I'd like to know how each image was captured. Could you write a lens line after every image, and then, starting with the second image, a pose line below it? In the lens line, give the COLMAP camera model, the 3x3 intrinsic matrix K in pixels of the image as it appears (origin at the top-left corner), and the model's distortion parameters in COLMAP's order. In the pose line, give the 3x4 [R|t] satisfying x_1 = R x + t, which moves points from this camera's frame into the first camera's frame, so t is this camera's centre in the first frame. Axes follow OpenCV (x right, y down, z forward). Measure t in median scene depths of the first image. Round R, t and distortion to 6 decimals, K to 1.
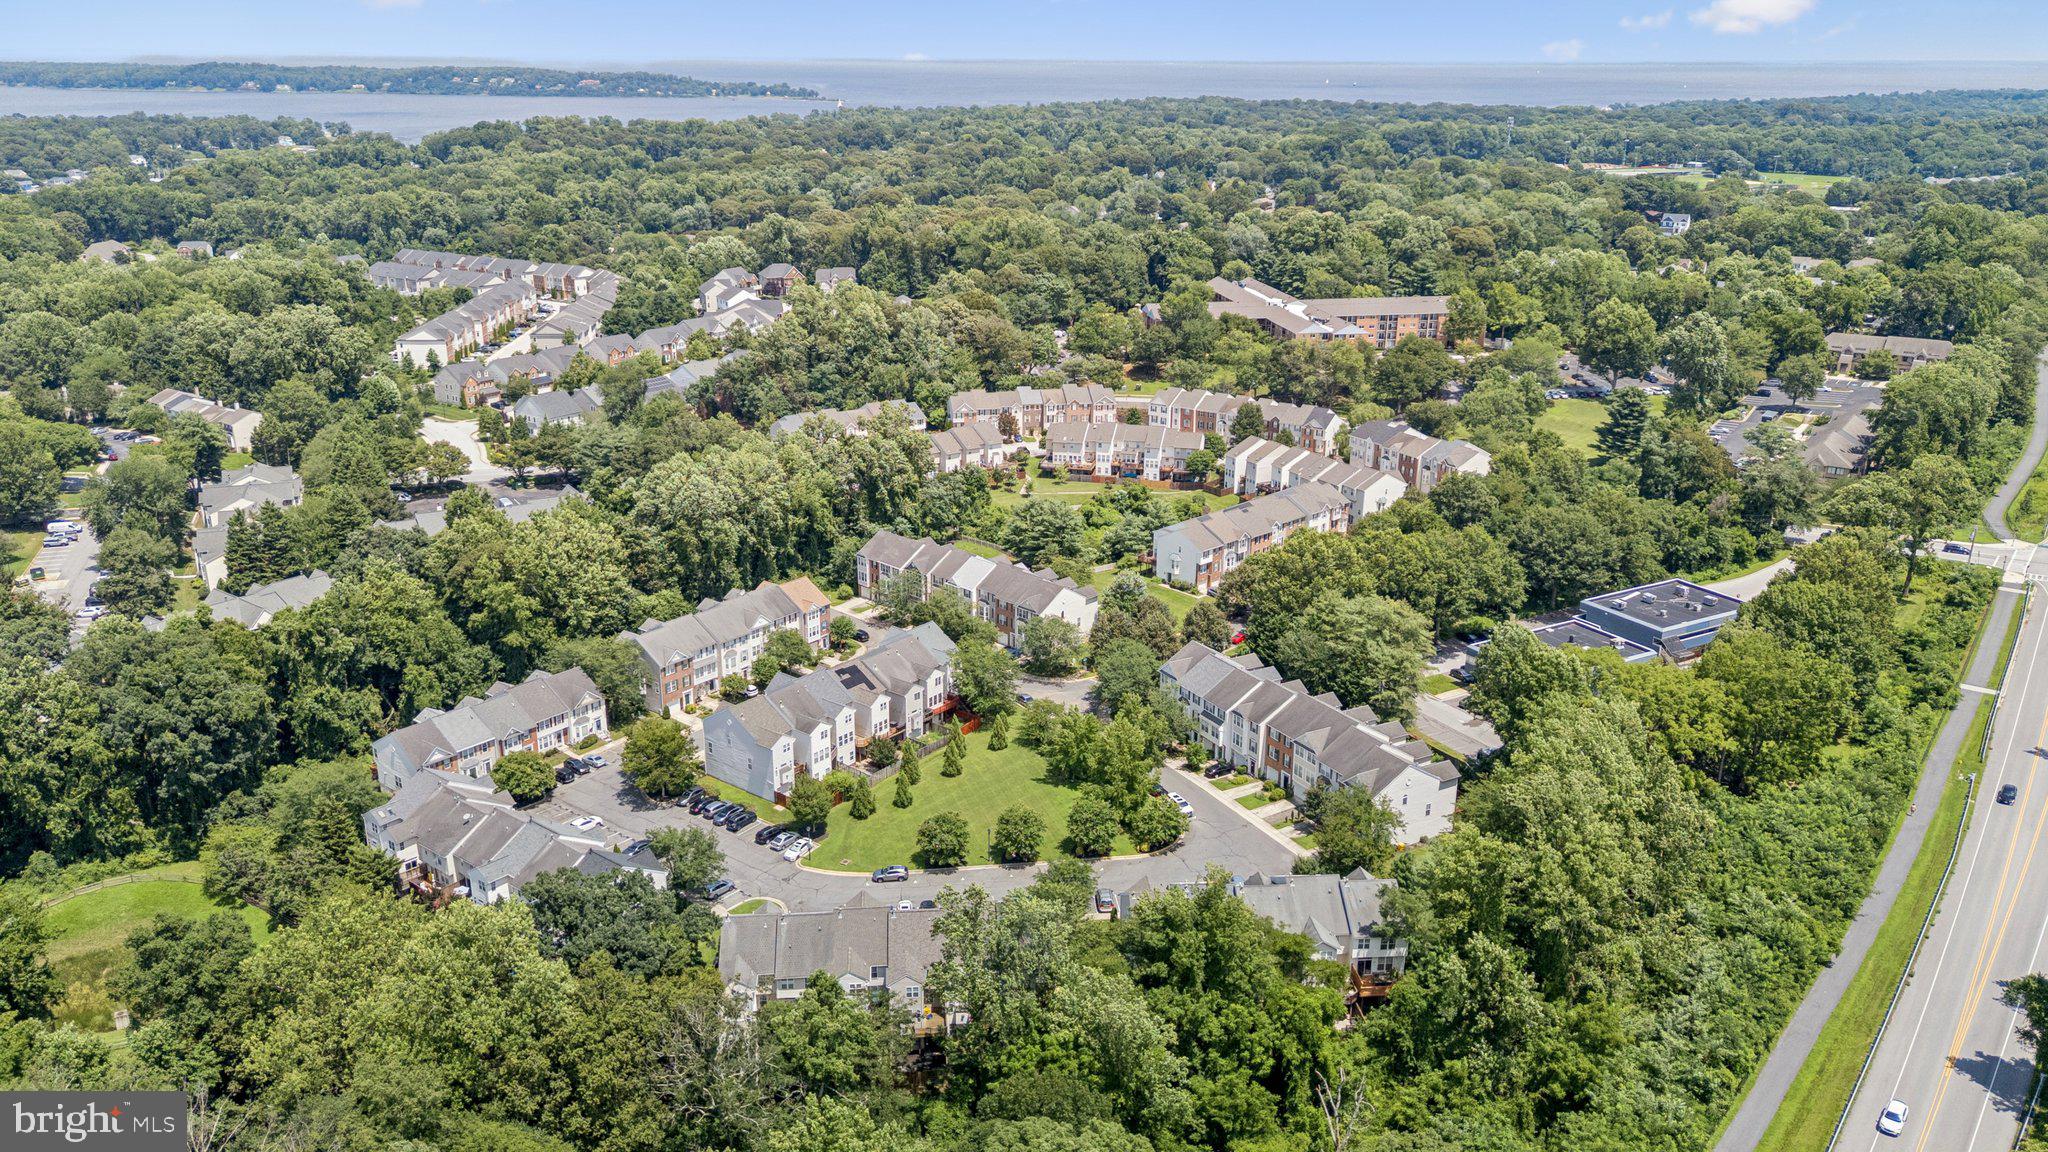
lens RADIAL K [[1541.9, 0, 1024.0], [0, 1541.9, 576.0], [0, 0, 1]] dist [0.104146, -0.121236]
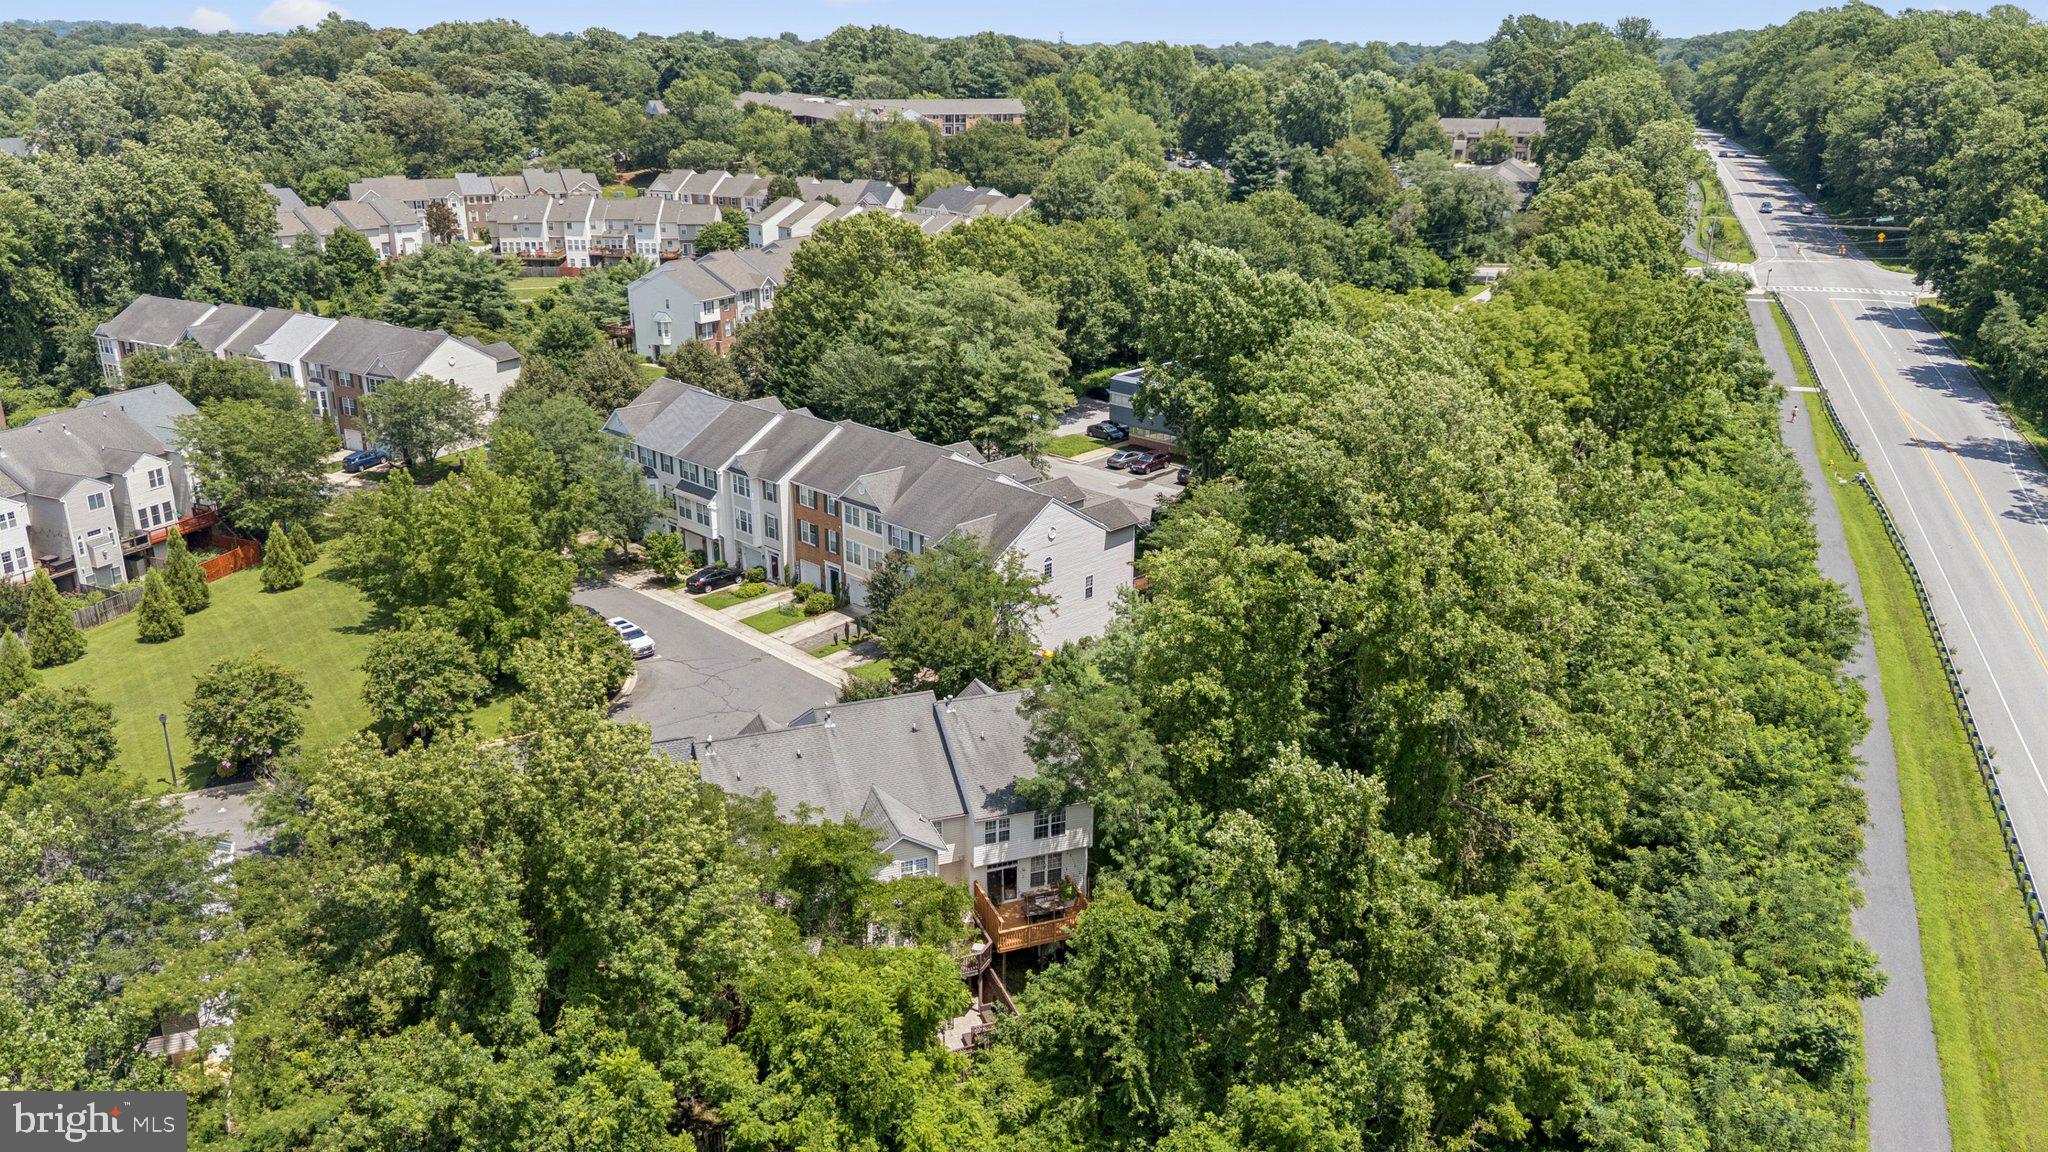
lens RADIAL K [[1541.9, 0, 1024.0], [0, 1541.9, 576.0], [0, 0, 1]] dist [0.104146, -0.121236]
pose [[0.963757, -0.089873, 0.251190, 0.094627], [0.085010, 0.995923, 0.030164, 0.117397], [-0.252876, -0.007717, 0.967468, 0.445657]]
